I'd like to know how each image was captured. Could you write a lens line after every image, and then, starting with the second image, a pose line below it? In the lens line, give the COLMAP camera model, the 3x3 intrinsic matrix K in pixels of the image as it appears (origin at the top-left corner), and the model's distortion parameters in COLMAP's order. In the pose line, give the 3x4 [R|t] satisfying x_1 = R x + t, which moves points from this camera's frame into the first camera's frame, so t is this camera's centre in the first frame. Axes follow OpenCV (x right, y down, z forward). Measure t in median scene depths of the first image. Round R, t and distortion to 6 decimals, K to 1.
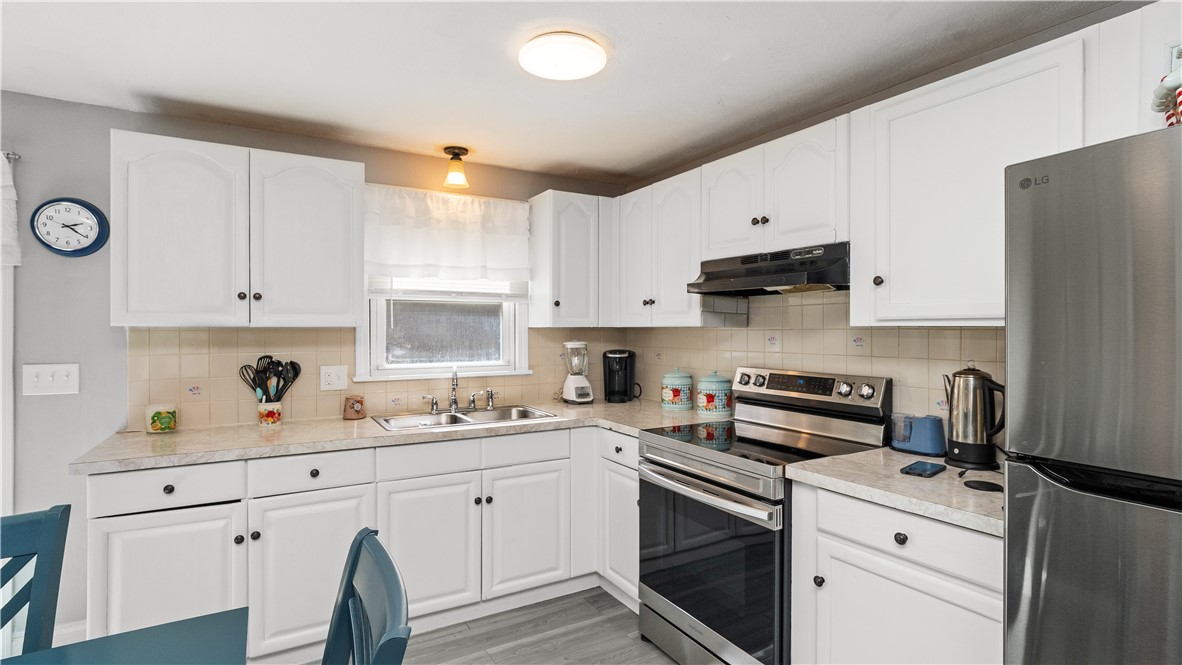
lens RADIAL K [[571.4, 0, 591.0], [0, 571.4, 332.5], [0, 0, 1]] dist [0.003981, -0.000296]
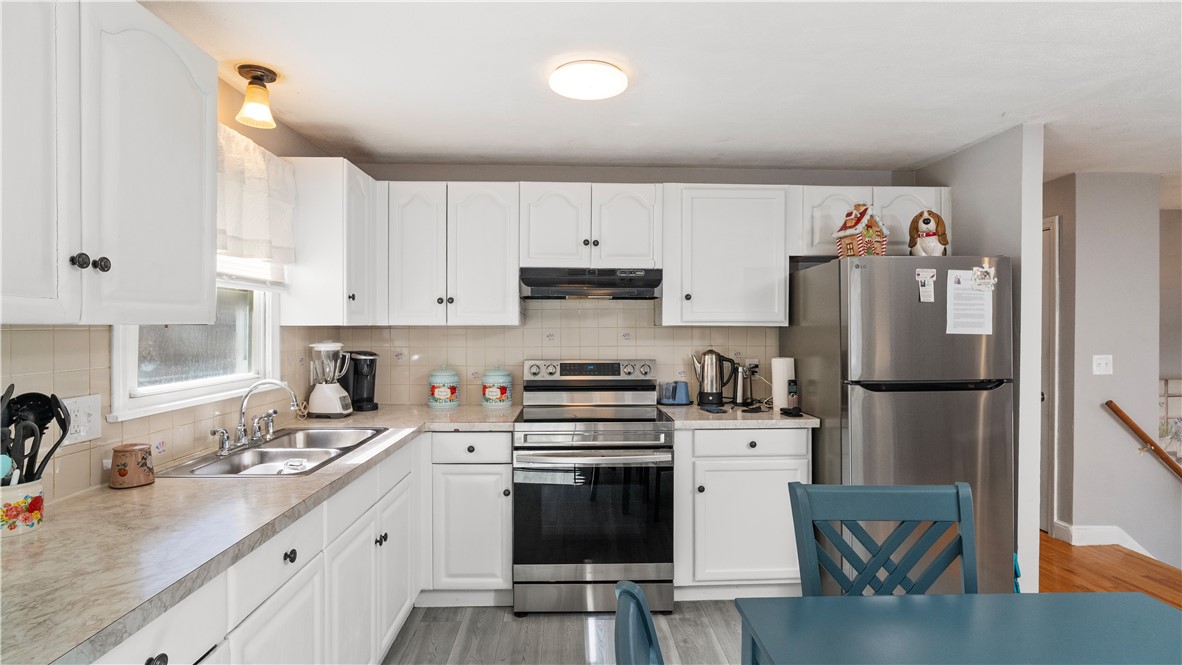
lens RADIAL K [[571.4, 0, 591.0], [0, 571.4, 332.5], [0, 0, 1]] dist [0.003981, -0.000296]
pose [[0.480333, -0.008389, 0.877046, -0.748357], [0.004954, 0.999964, 0.006852, -0.003548], [-0.877072, 0.001054, 0.480357, 0.351723]]
